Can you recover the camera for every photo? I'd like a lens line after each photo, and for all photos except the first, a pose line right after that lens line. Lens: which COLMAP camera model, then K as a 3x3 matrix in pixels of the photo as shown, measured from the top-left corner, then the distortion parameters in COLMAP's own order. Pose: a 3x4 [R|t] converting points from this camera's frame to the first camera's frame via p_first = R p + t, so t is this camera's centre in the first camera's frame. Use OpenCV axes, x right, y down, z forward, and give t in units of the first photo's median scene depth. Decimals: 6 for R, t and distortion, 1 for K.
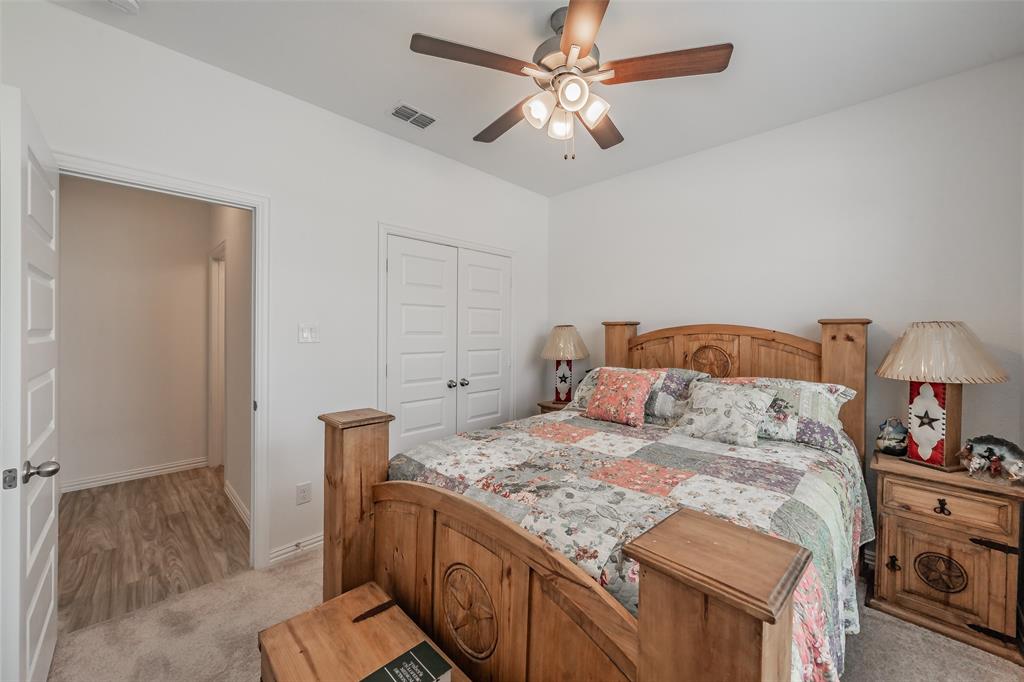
lens RADIAL K [[385.5, 0, 518.8], [0, 385.5, 338.7], [0, 0, 1]] dist [0.000475, -0.000048]
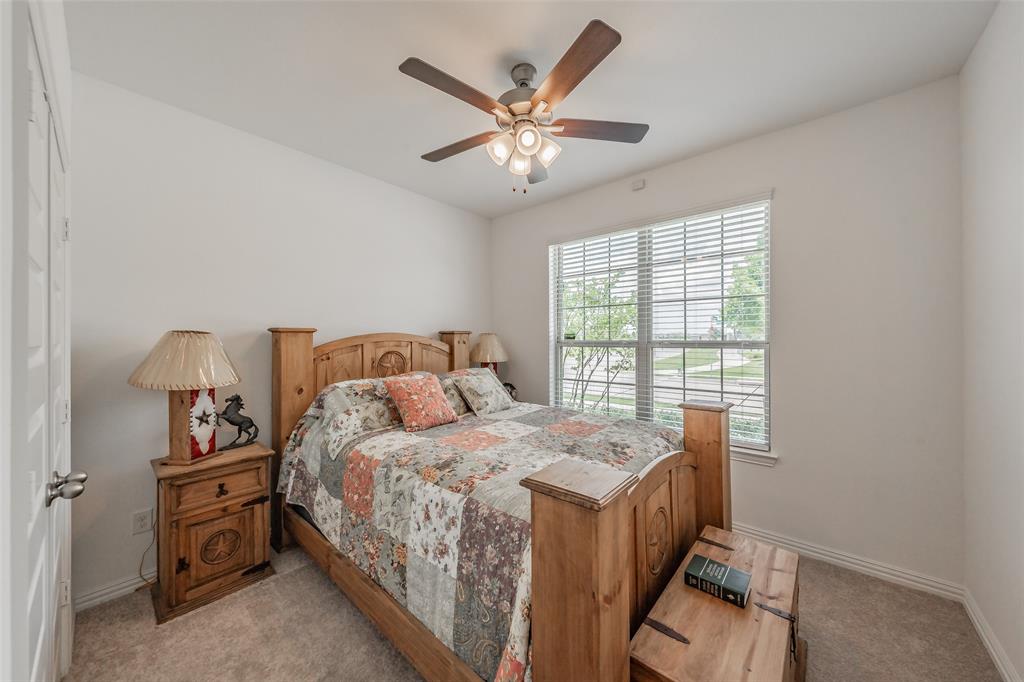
lens RADIAL K [[355.7, 0, 511.9], [0, 355.7, 342.8], [0, 0, 1]] dist [-0.000748, -0.000068]
pose [[-0.051571, -0.017855, 0.998510, -0.868577], [0.022150, 0.999574, 0.019018, -0.028473], [-0.998424, 0.023098, -0.051154, 0.997450]]
